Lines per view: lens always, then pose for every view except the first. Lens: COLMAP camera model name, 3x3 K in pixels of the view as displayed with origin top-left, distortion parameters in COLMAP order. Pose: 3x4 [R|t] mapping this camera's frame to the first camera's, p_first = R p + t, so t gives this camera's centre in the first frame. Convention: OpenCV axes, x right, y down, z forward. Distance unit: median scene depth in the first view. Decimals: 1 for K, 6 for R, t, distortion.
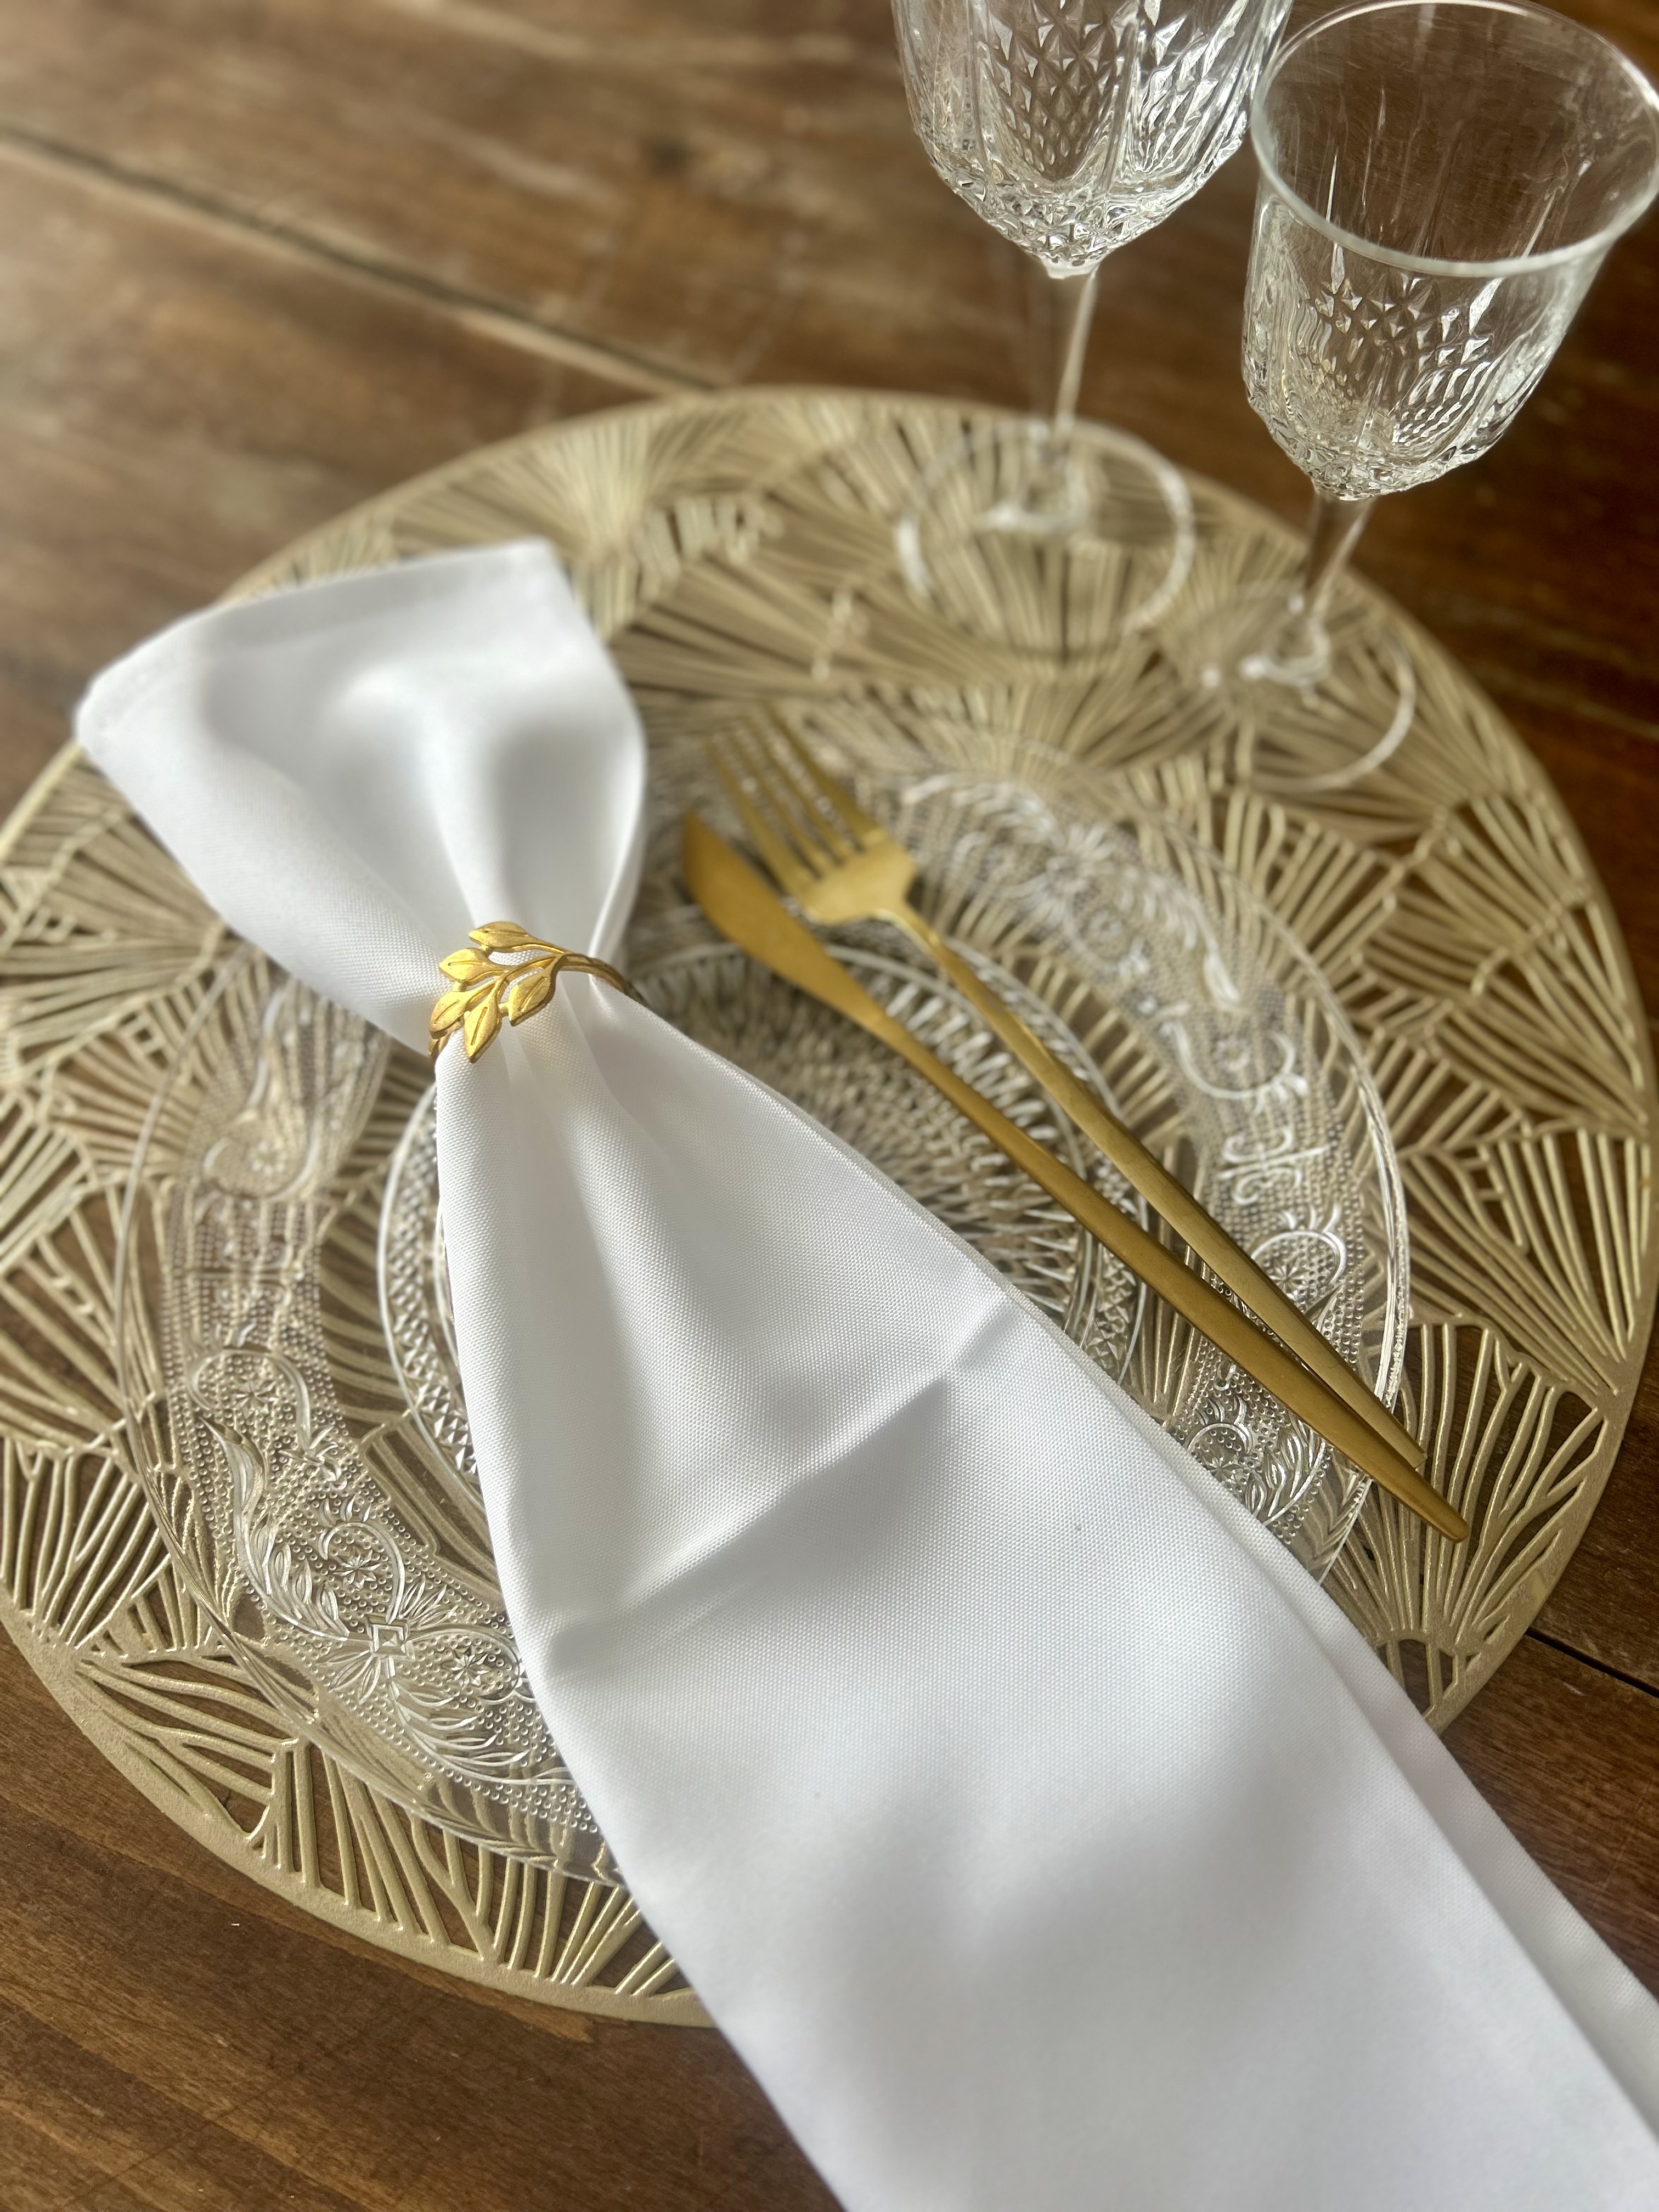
lens RADIAL K [[1703.7, 0, 827.6], [0, 1703.7, 1117.4], [0, 0, 1]] dist [0.000773, -0.006721]
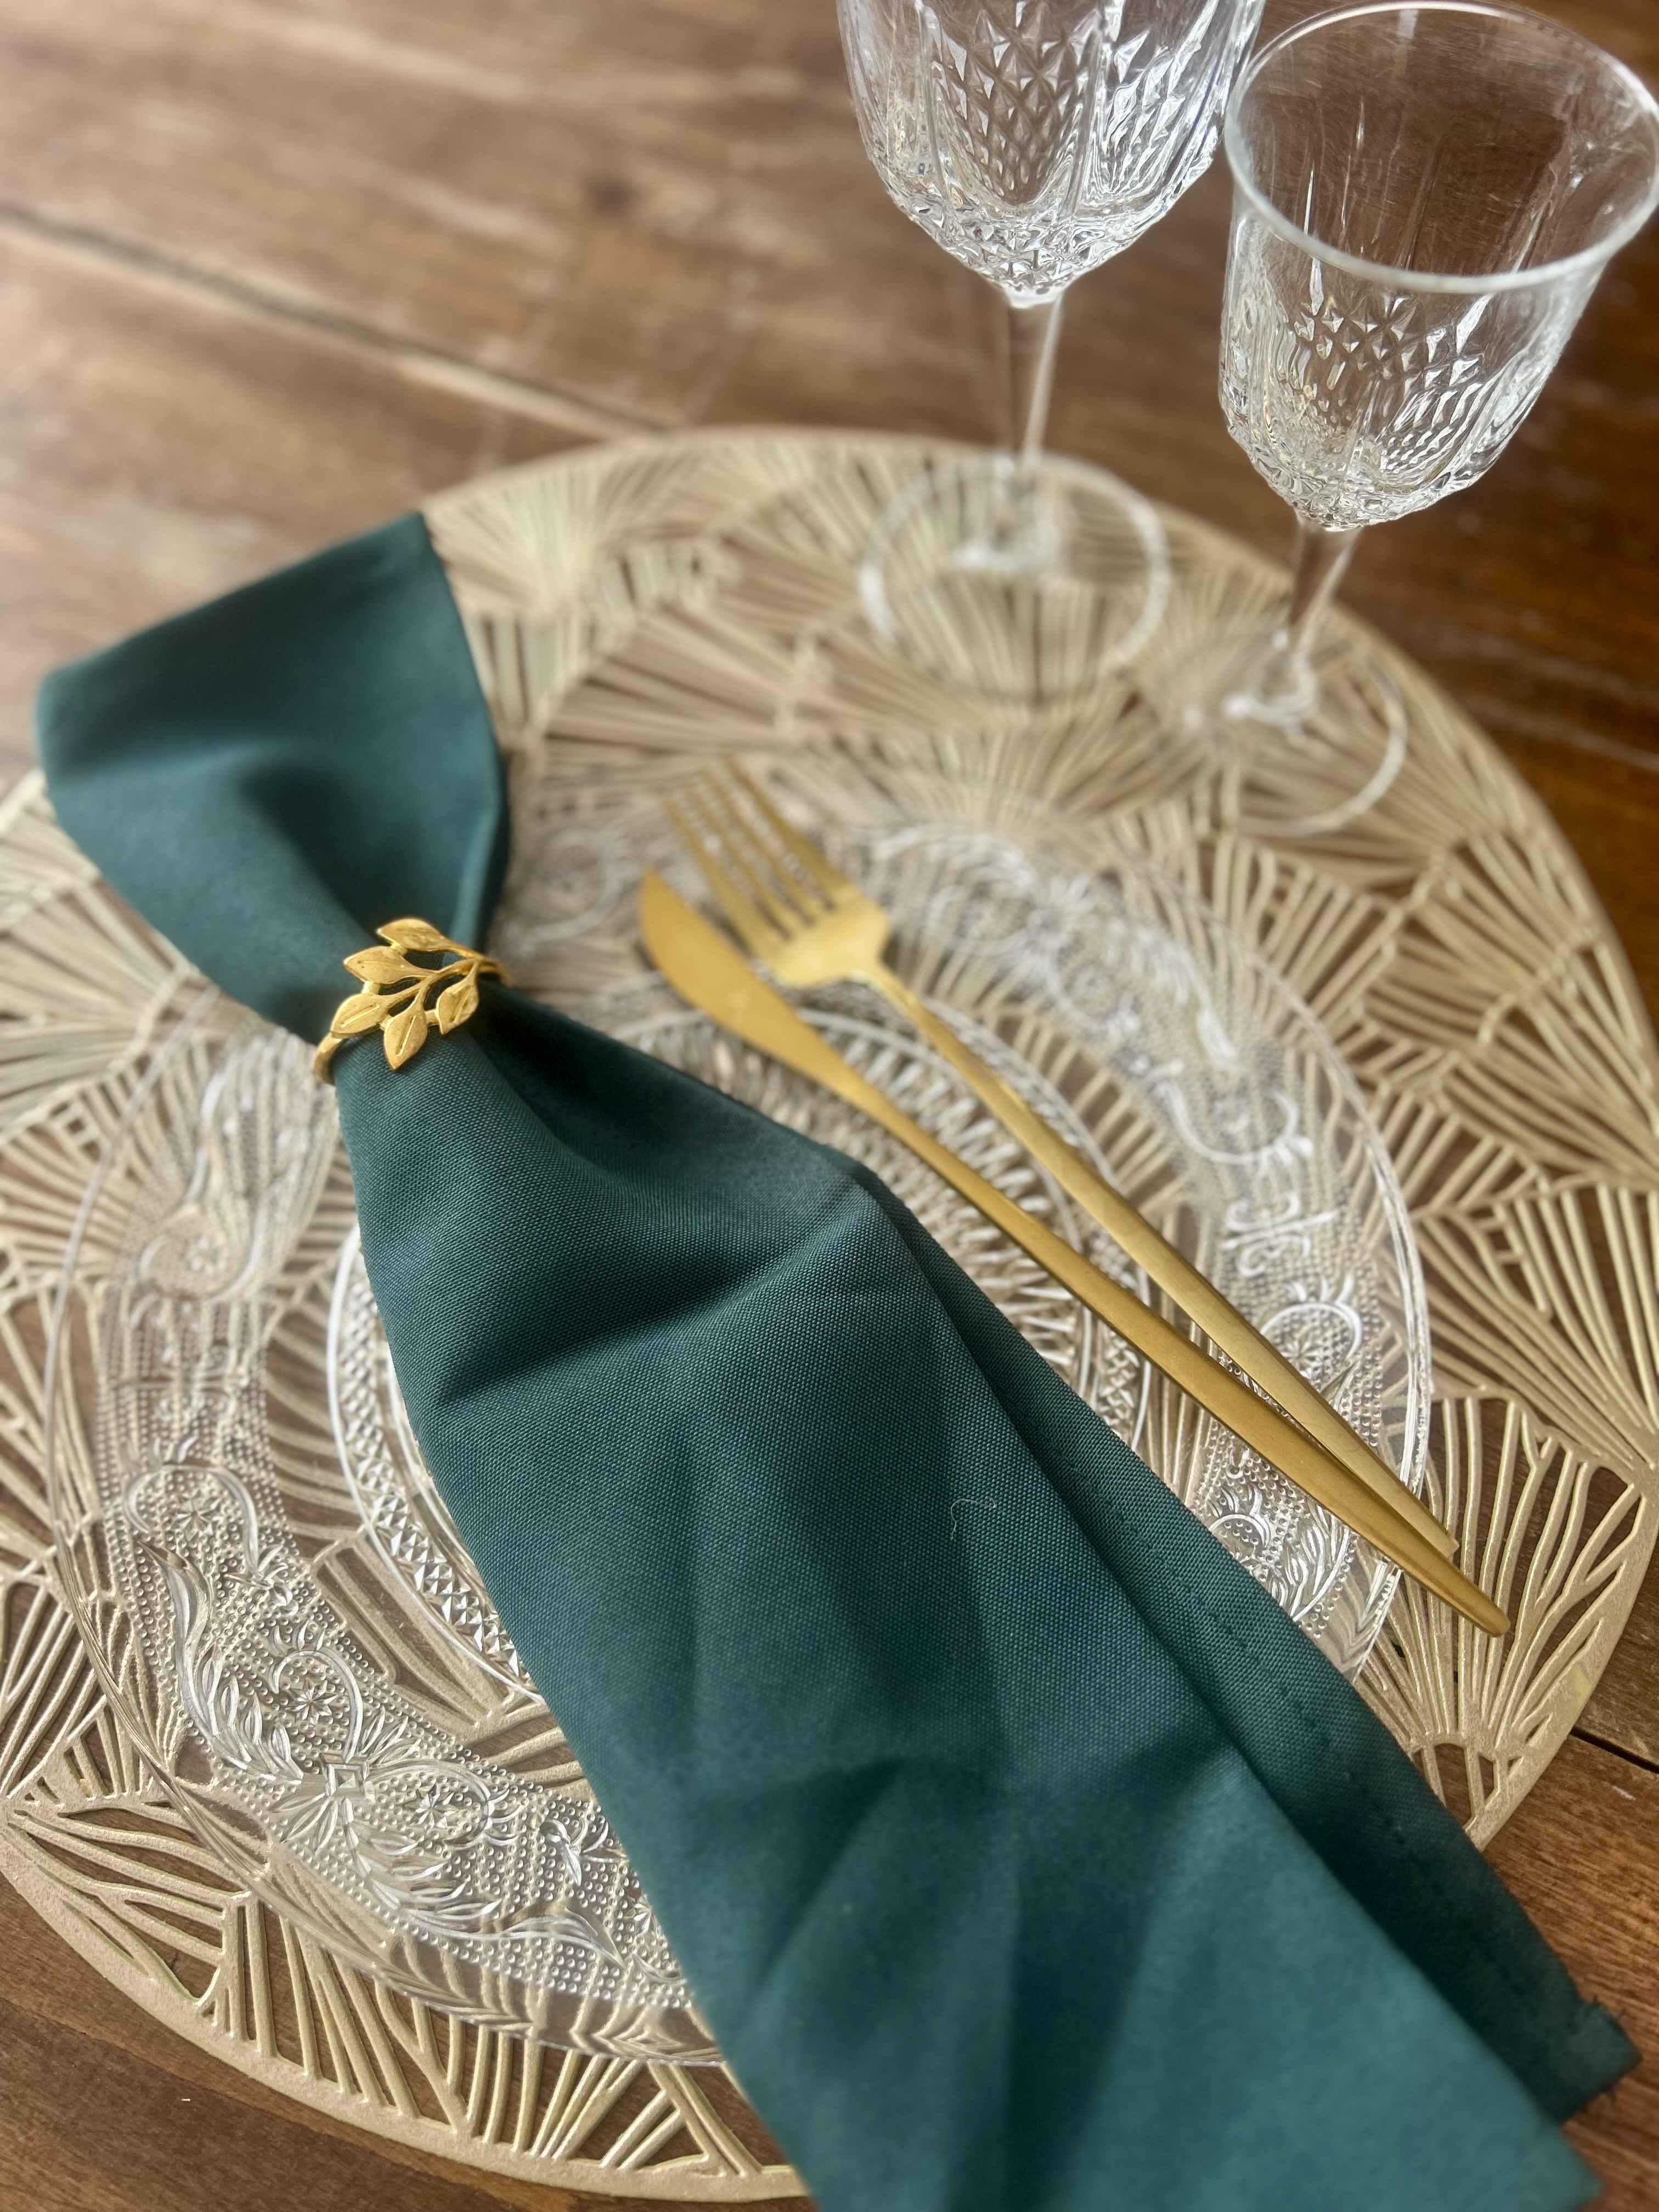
lens RADIAL K [[1708.4, 0, 823.4], [0, 1708.4, 1114.6], [0, 0, 1]] dist [-0.001039, -0.003071]
pose [[0.999524, -0.028507, 0.011831, 0.000256], [0.028775, 0.999319, -0.023105, -0.022028], [-0.011164, 0.023435, 0.999663, 0.055194]]
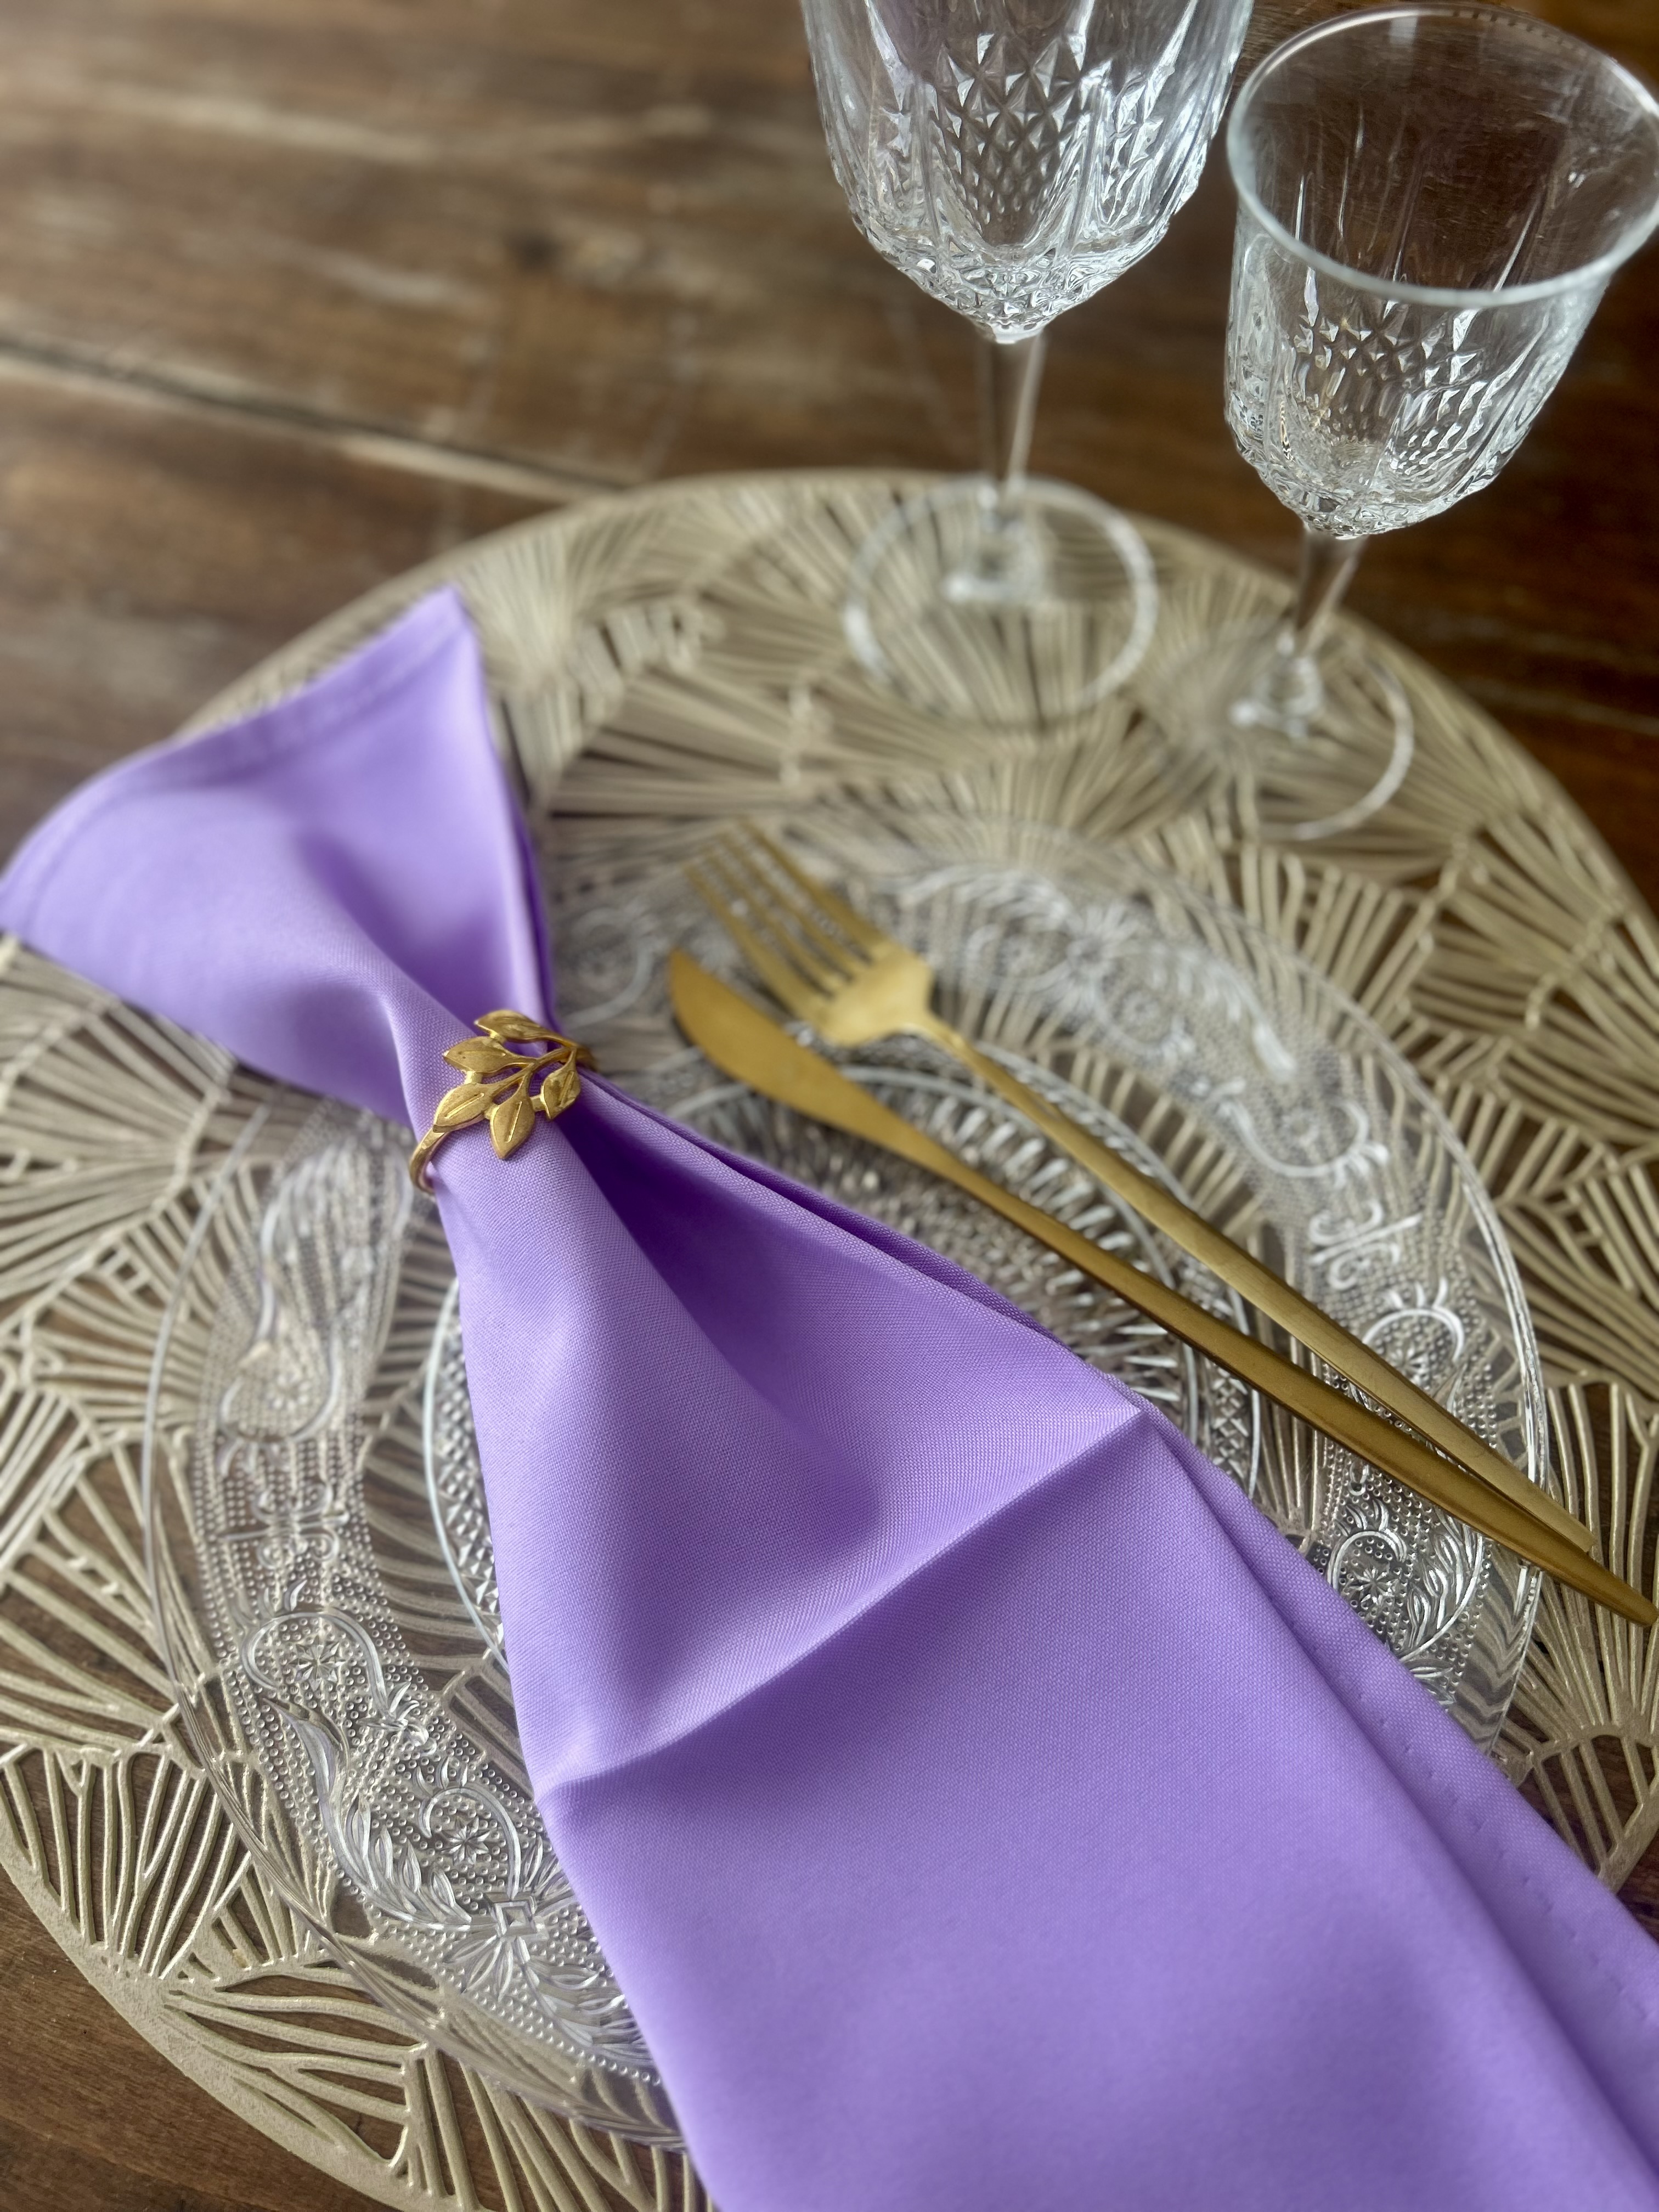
lens RADIAL K [[1699.2, 0, 828.4], [0, 1699.2, 1122.3], [0, 0, 1]] dist [0.002049, -0.006158]
pose [[0.988400, -0.141323, 0.055610, -0.072509], [0.142163, 0.989777, -0.011427, -0.066764], [-0.053426, 0.019200, 0.998387, 0.073099]]
